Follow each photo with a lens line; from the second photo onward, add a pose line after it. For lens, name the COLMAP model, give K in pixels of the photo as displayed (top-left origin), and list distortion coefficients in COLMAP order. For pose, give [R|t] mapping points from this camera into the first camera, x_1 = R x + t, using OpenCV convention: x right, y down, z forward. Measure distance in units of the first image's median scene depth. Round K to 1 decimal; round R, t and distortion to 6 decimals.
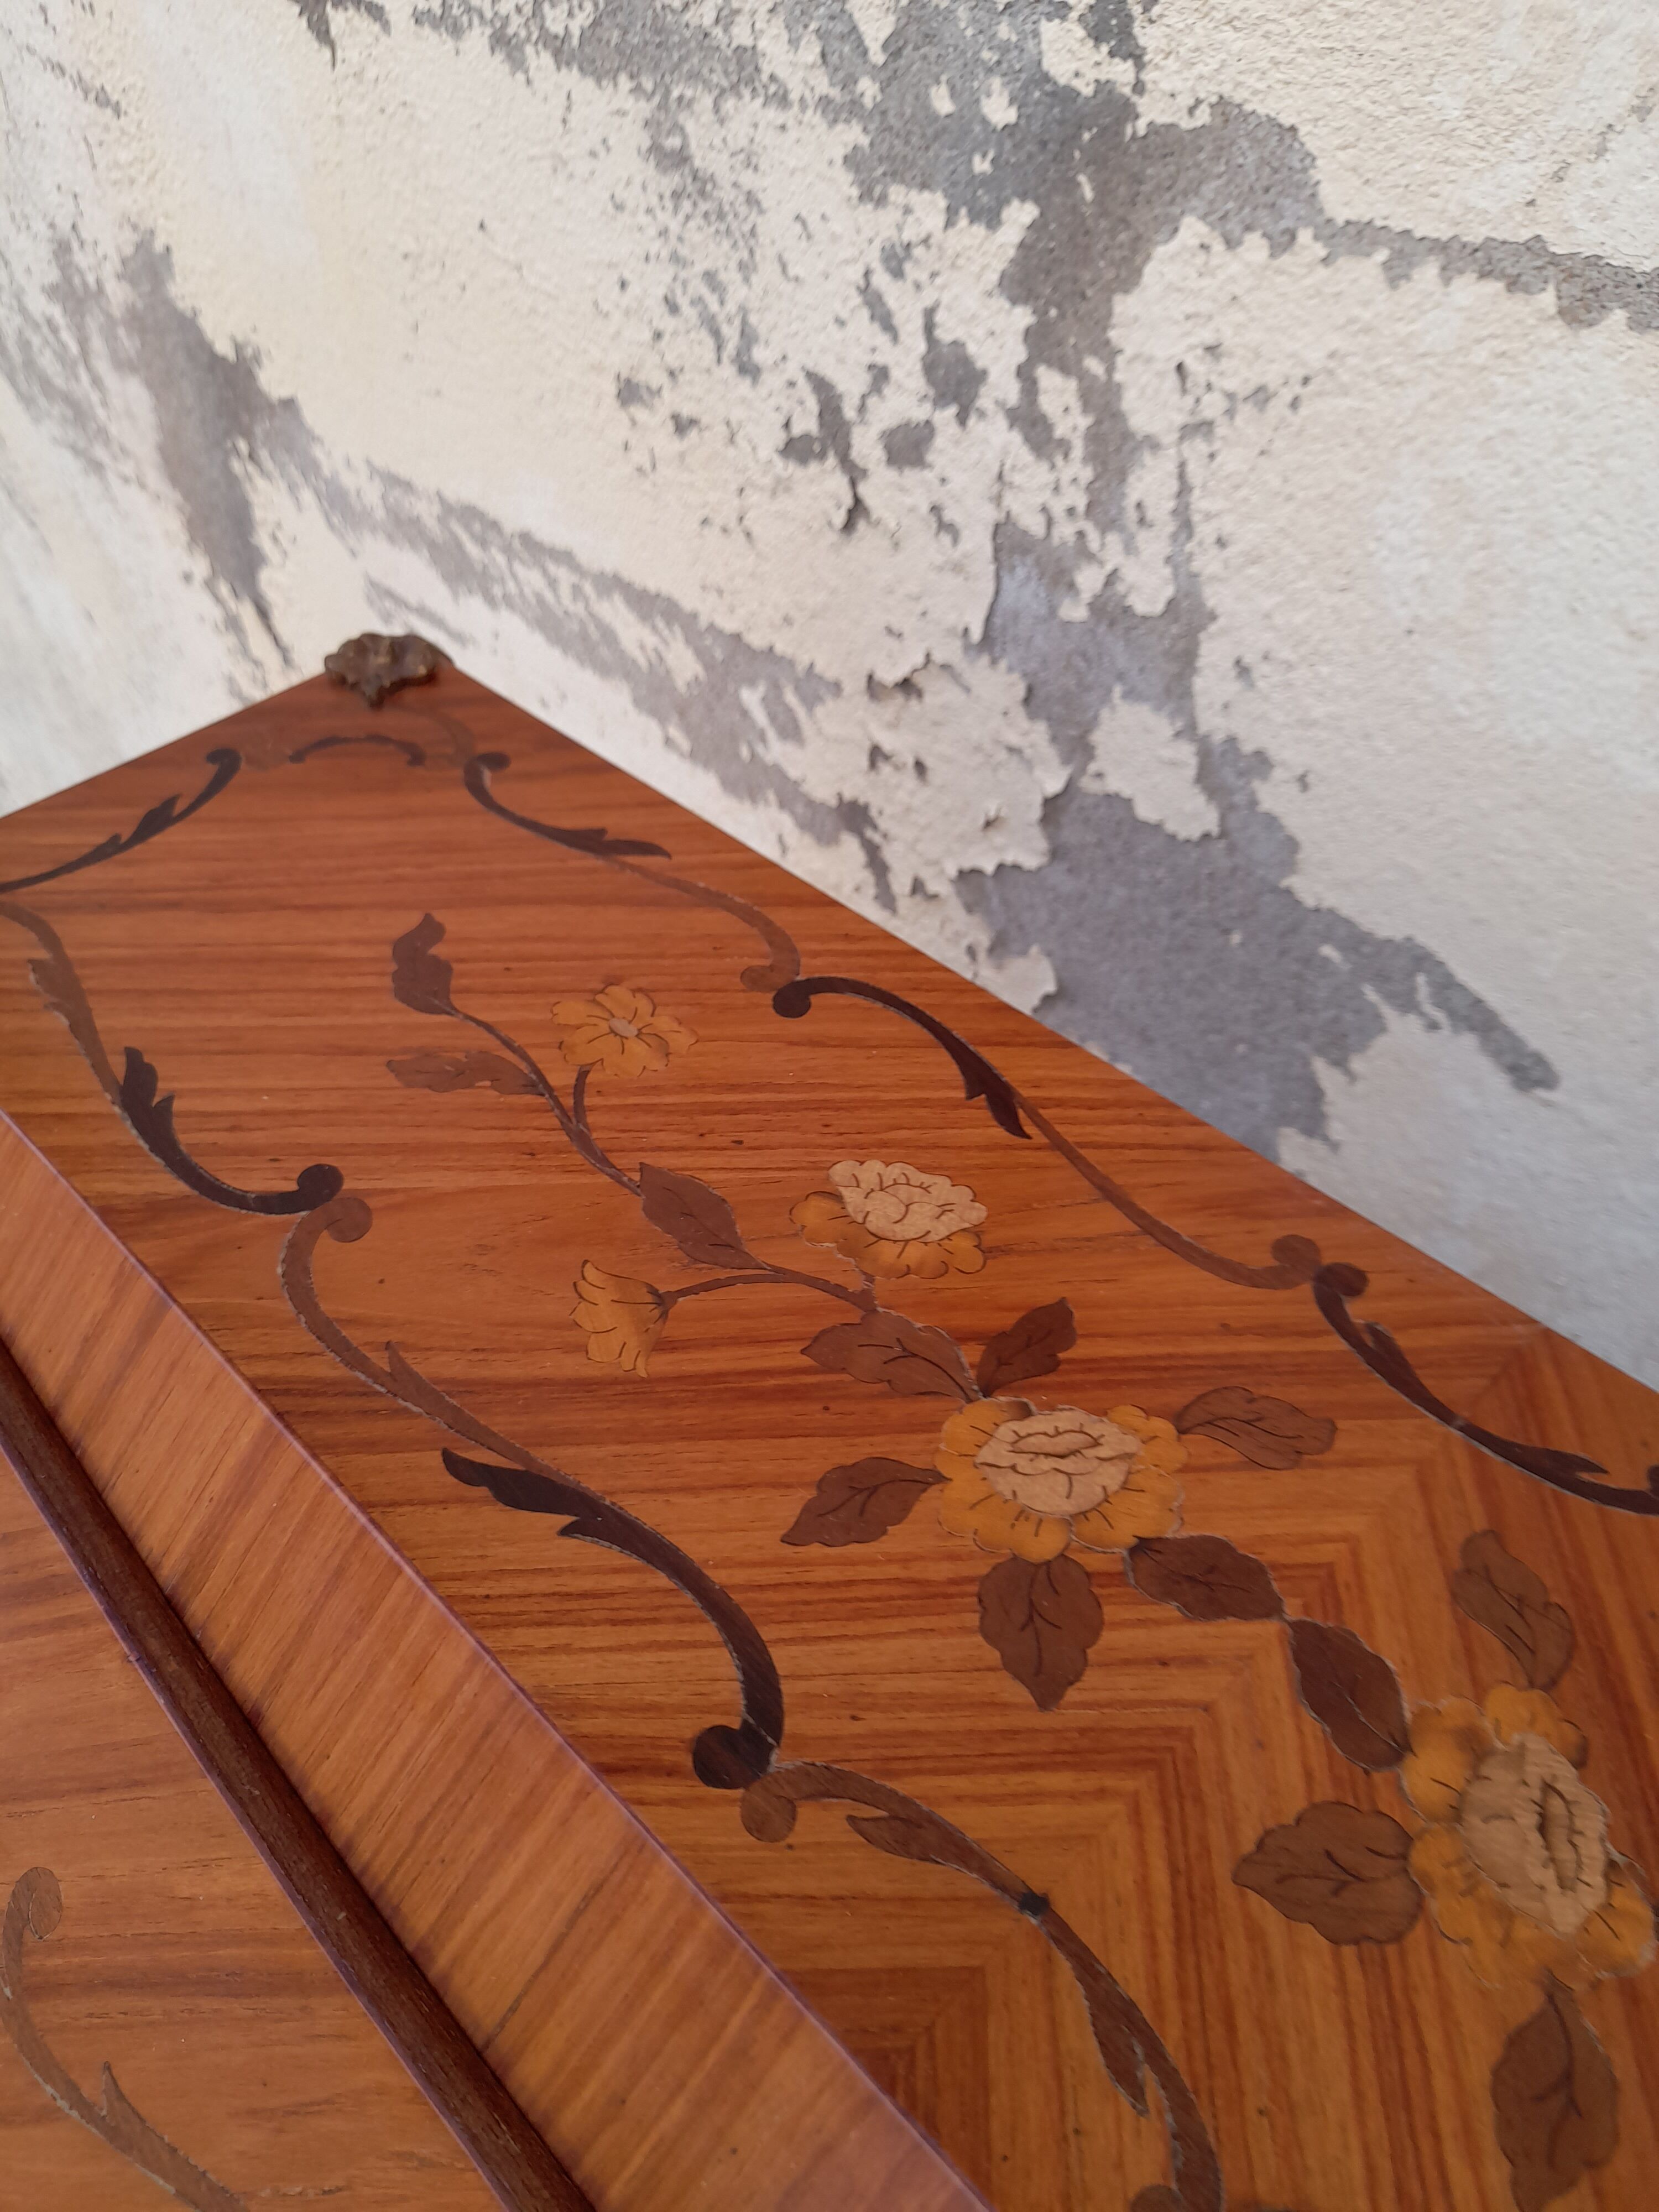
lens RADIAL K [[1660.4, 0, 824.6], [0, 1660.4, 1095.4], [0, 0, 1]] dist [0.014348, -0.028370]
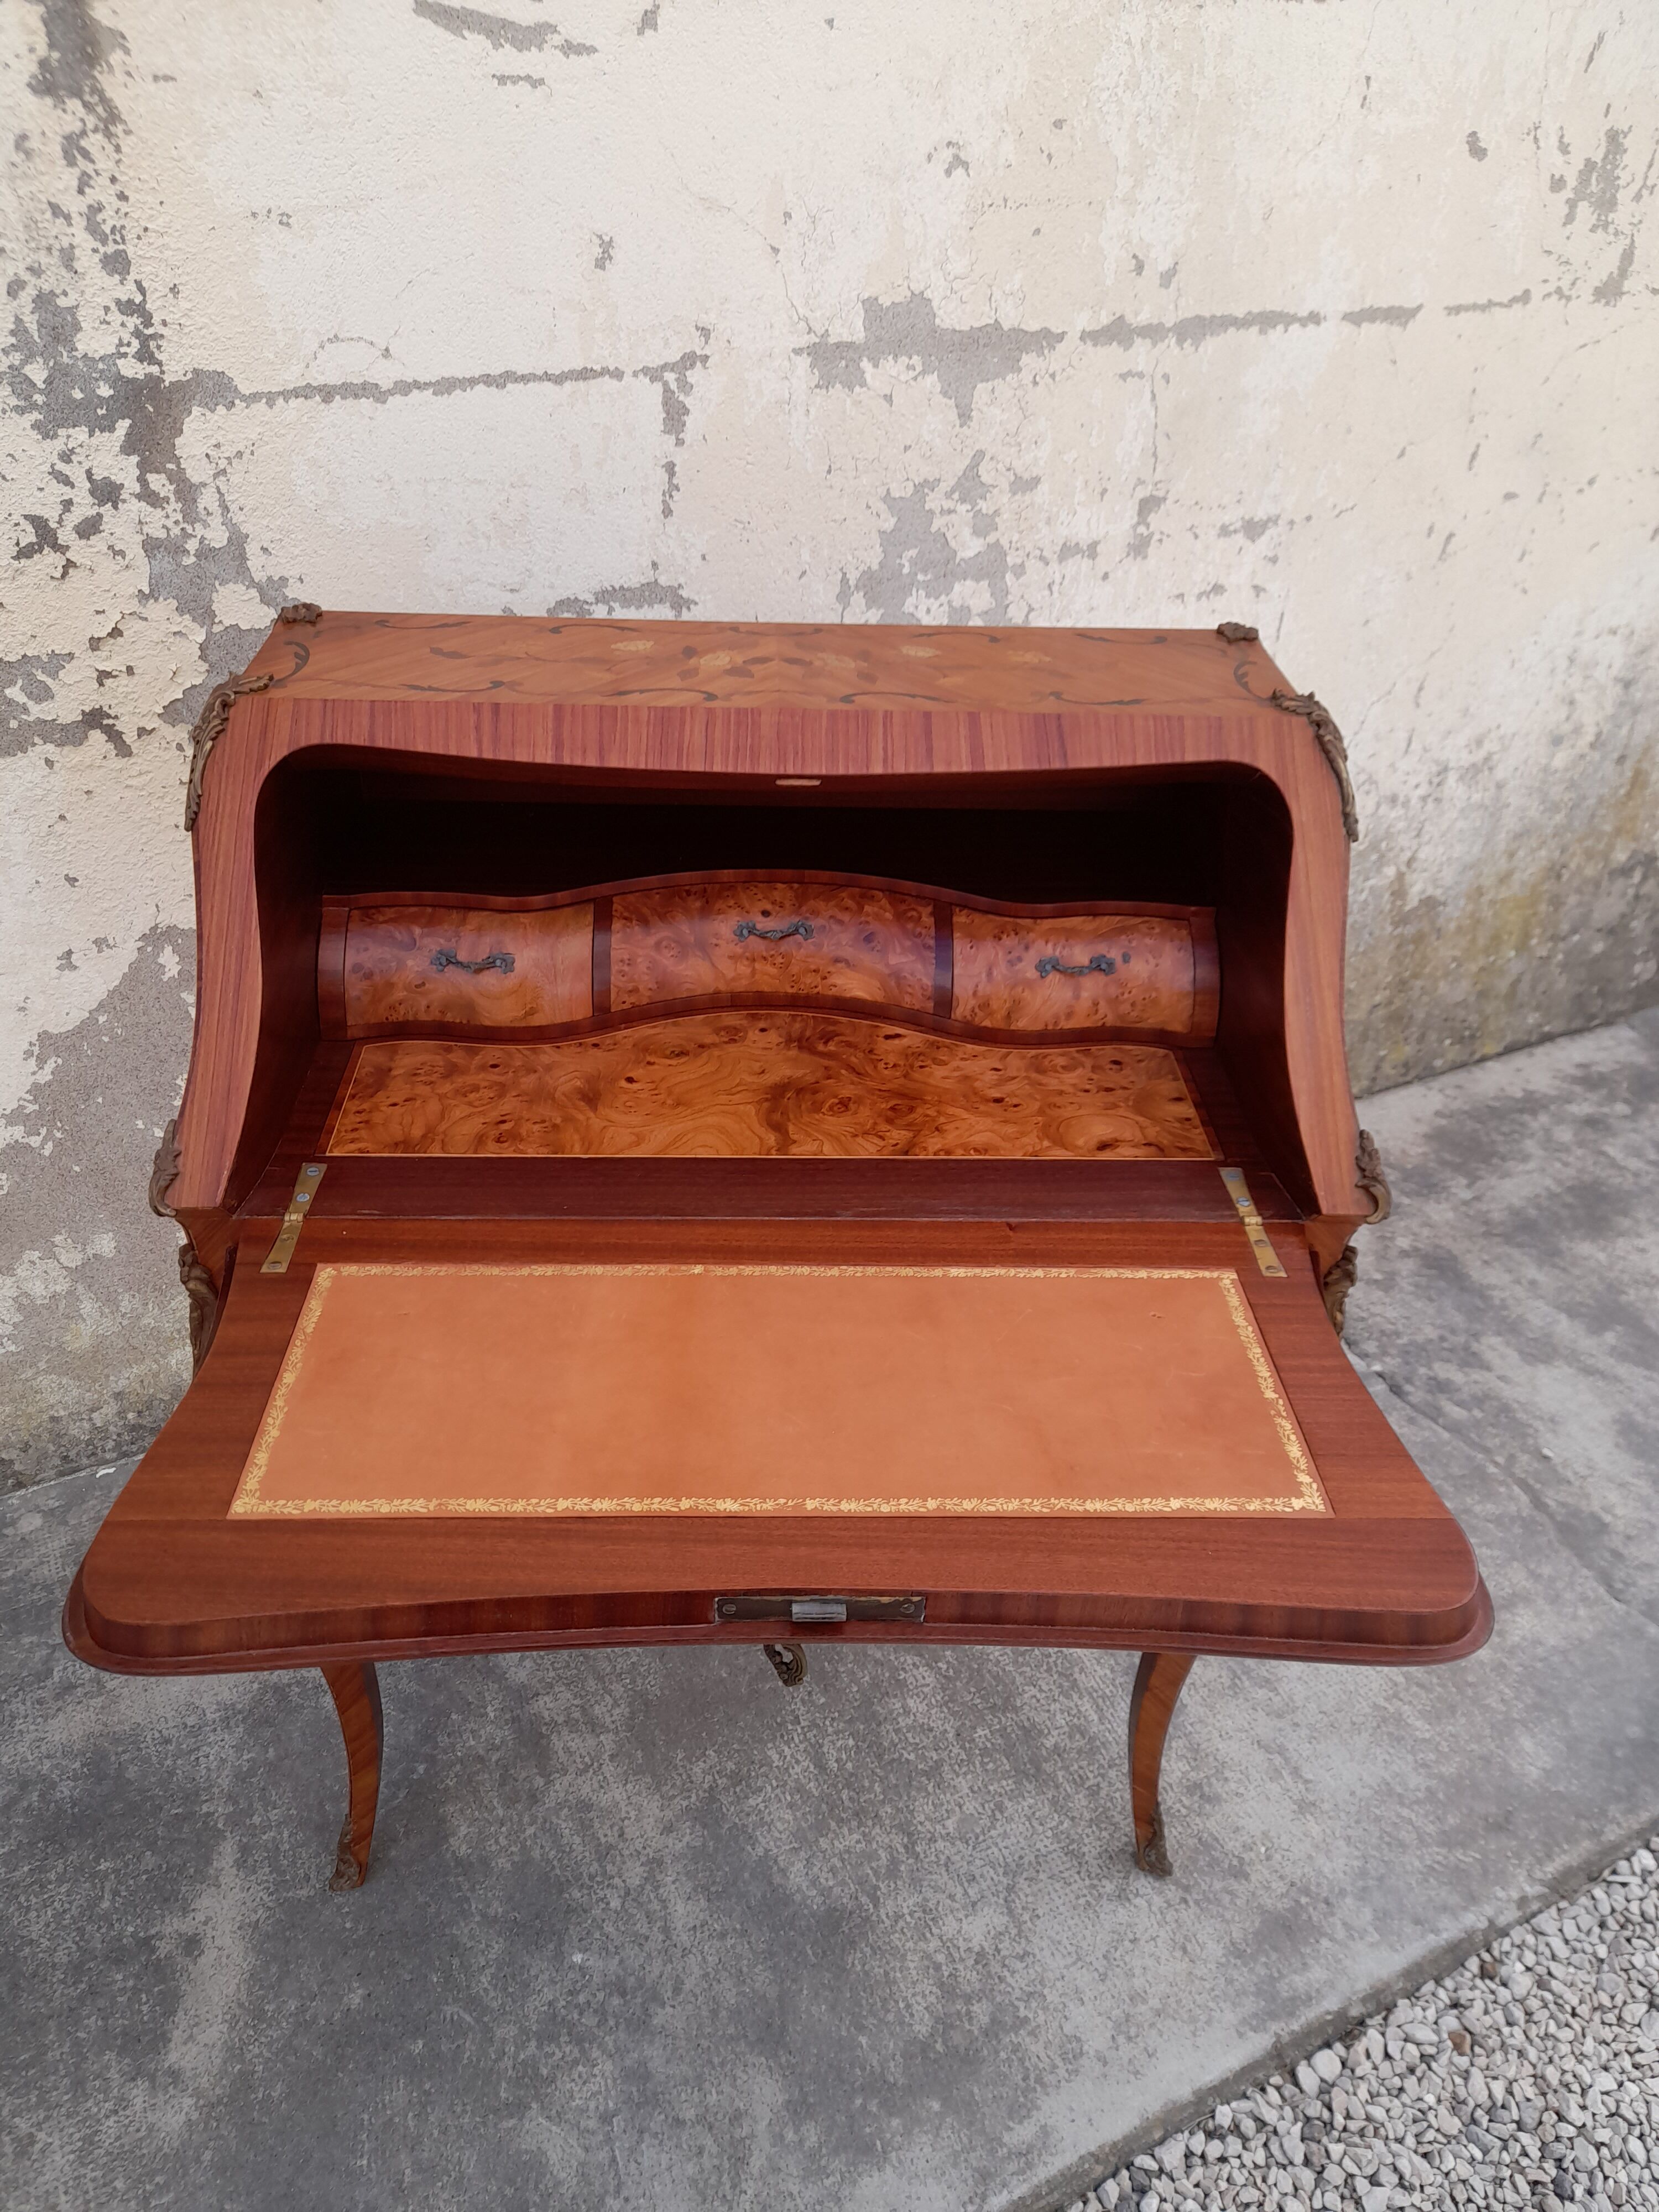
lens RADIAL K [[1664.5, 0, 839.3], [0, 1664.5, 1105.6], [0, 0, 1]] dist [0.035520, -0.043827]
pose [[0.324513, -0.500997, 0.802305, -2.307253], [0.625161, 0.750139, 0.215559, 0.478050], [-0.709834, 0.431619, 0.556633, -0.934549]]
